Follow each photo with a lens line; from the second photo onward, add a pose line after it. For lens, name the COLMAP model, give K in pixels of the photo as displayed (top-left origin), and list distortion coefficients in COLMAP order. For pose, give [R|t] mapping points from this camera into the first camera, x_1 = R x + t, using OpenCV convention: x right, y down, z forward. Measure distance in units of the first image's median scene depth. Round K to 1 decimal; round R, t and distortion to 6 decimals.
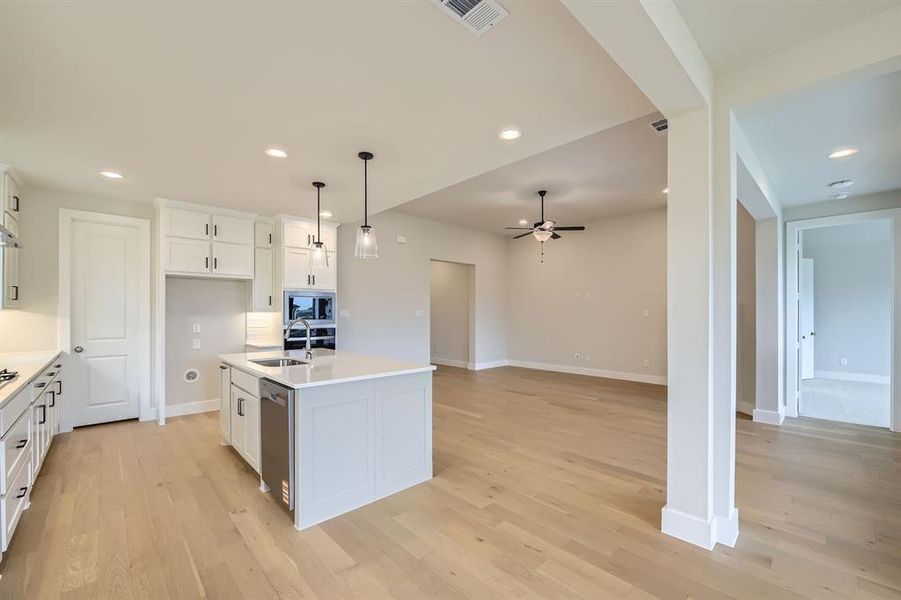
lens RADIAL K [[372.2, 0, 448.5], [0, 372.2, 308.7], [0, 0, 1]] dist [0.018786, -0.000048]
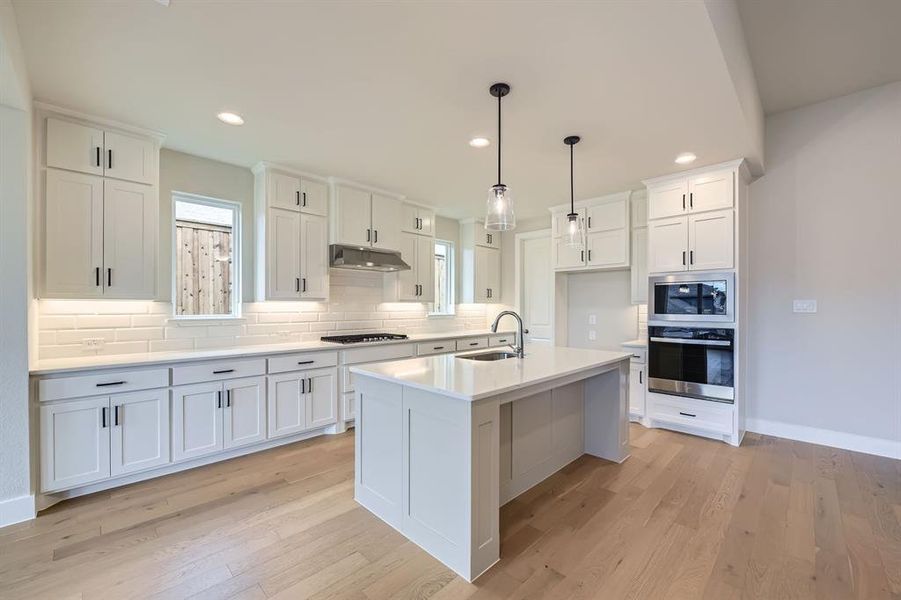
lens RADIAL K [[368.1, 0, 448.4], [0, 368.1, 306.9], [0, 0, 1]] dist [-0.002532, -0.000231]
pose [[0.058399, 0.002948, -0.998289, 0.322566], [0.009136, 0.999952, 0.003487, 0.009507], [0.998252, -0.009324, 0.058369, 0.554488]]
